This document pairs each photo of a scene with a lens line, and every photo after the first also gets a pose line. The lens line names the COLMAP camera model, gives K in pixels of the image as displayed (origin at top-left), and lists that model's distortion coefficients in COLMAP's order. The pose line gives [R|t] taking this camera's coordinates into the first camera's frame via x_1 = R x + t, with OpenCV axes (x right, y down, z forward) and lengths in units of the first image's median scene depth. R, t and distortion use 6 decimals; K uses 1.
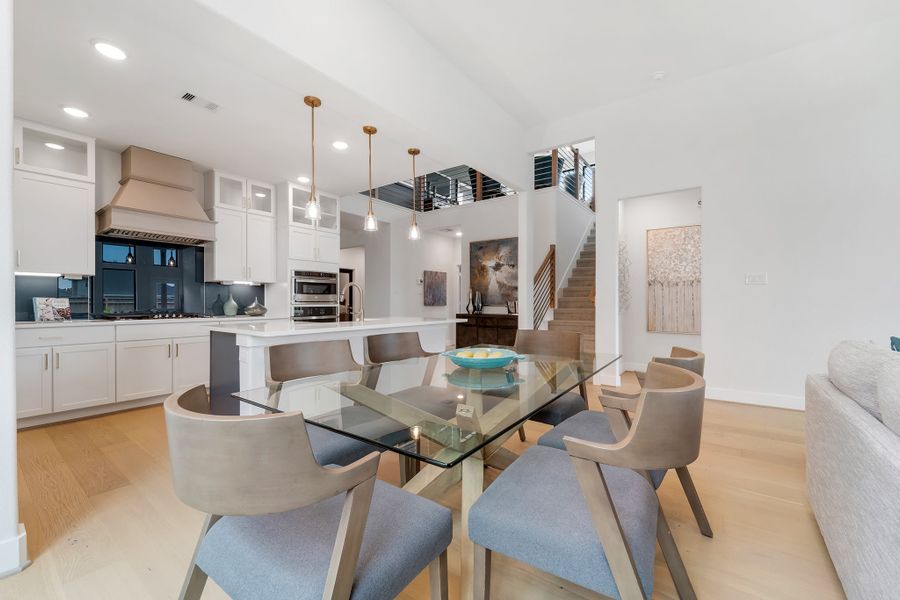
lens RADIAL K [[365.4, 0, 450.6], [0, 365.4, 300.5], [0, 0, 1]] dist [0.000508, -0.001346]
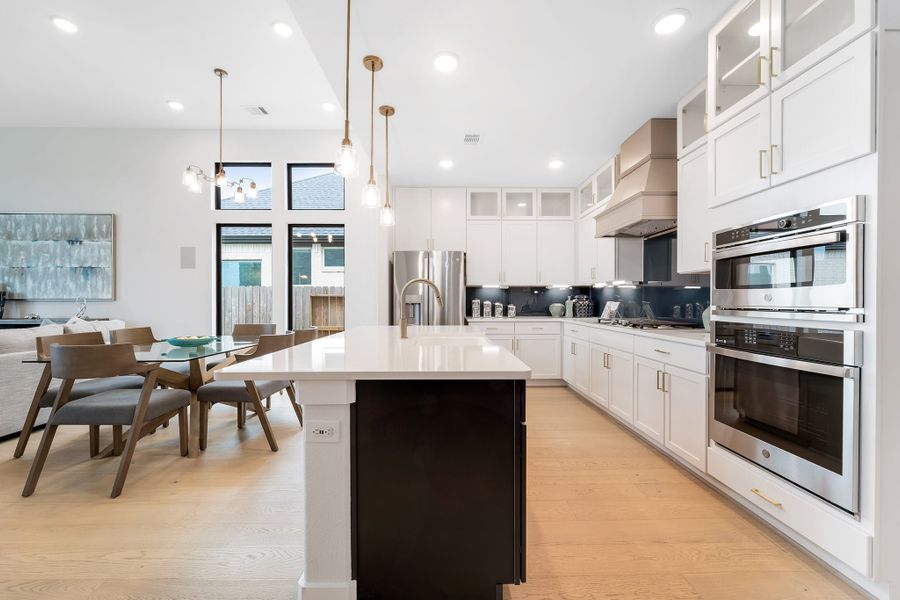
lens RADIAL K [[365.4, 0, 450.3], [0, 365.4, 303.2], [0, 0, 1]] dist [0.000508, -0.001346]
pose [[-0.801745, 0.002261, -0.597662, 0.042127], [0.000420, 0.999995, 0.003219, -0.003205], [0.597666, 0.002329, -0.801742, 0.801495]]
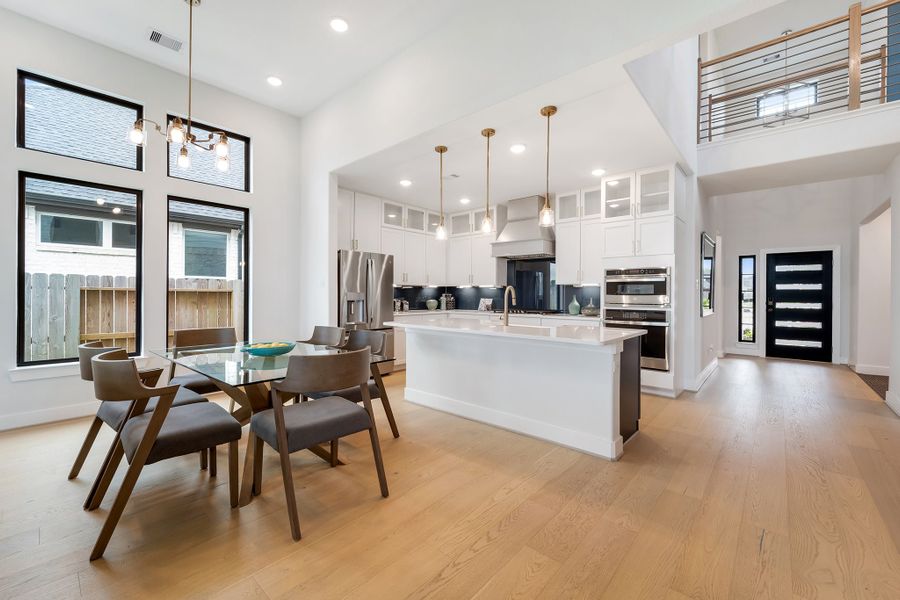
lens RADIAL K [[365.4, 0, 451.7], [0, 365.4, 295.0], [0, 0, 1]] dist [0.000508, -0.001346]
pose [[-0.102879, -0.000956, -0.994693, 0.374805], [-0.002783, 0.999996, -0.000673, -0.011400], [0.994690, 0.002698, -0.102881, 0.490153]]
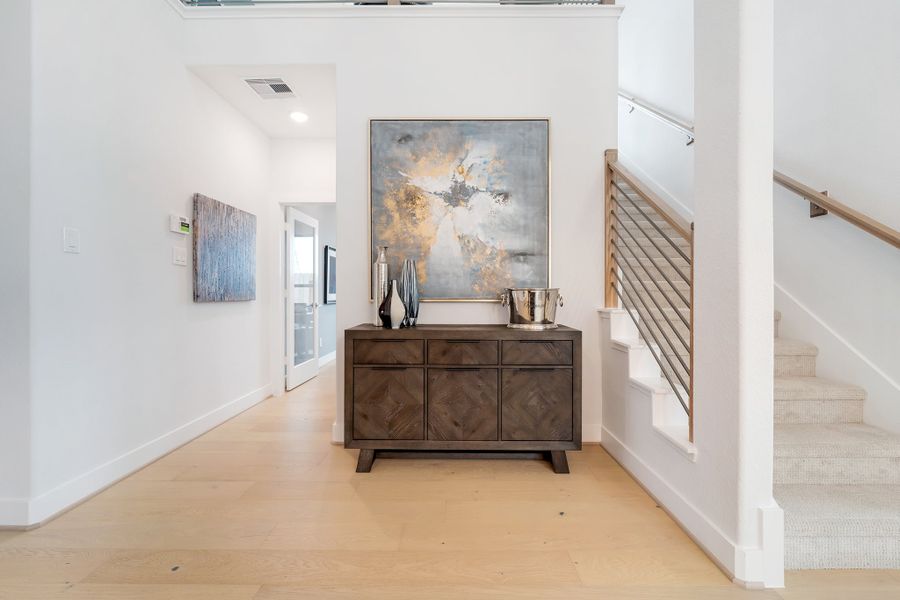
lens RADIAL K [[365.4, 0, 457.2], [0, 365.4, 293.4], [0, 0, 1]] dist [0.000508, -0.001346]
pose [[0.803250, -0.006410, 0.595607, -0.091037], [-0.000347, 0.999937, 0.011229, 0.002258], [-0.595642, -0.009226, 0.803197, 0.709873]]
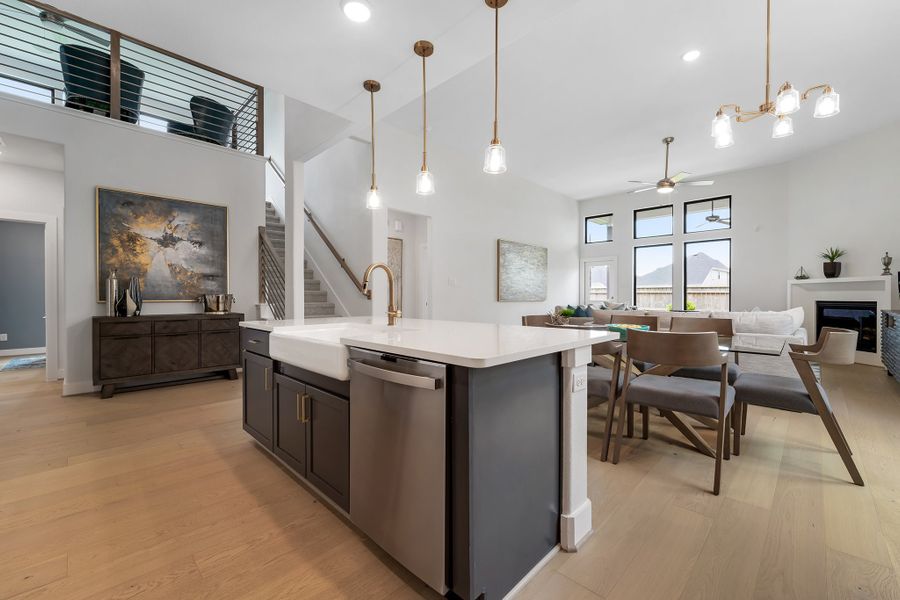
lens RADIAL K [[365.4, 0, 453.0], [0, 365.4, 299.1], [0, 0, 1]] dist [0.000508, -0.001346]
pose [[0.149676, -0.010872, 0.988675, -0.433385], [-0.001617, 0.999936, 0.011241, 0.002125], [-0.988734, -0.003281, 0.149649, 0.411392]]
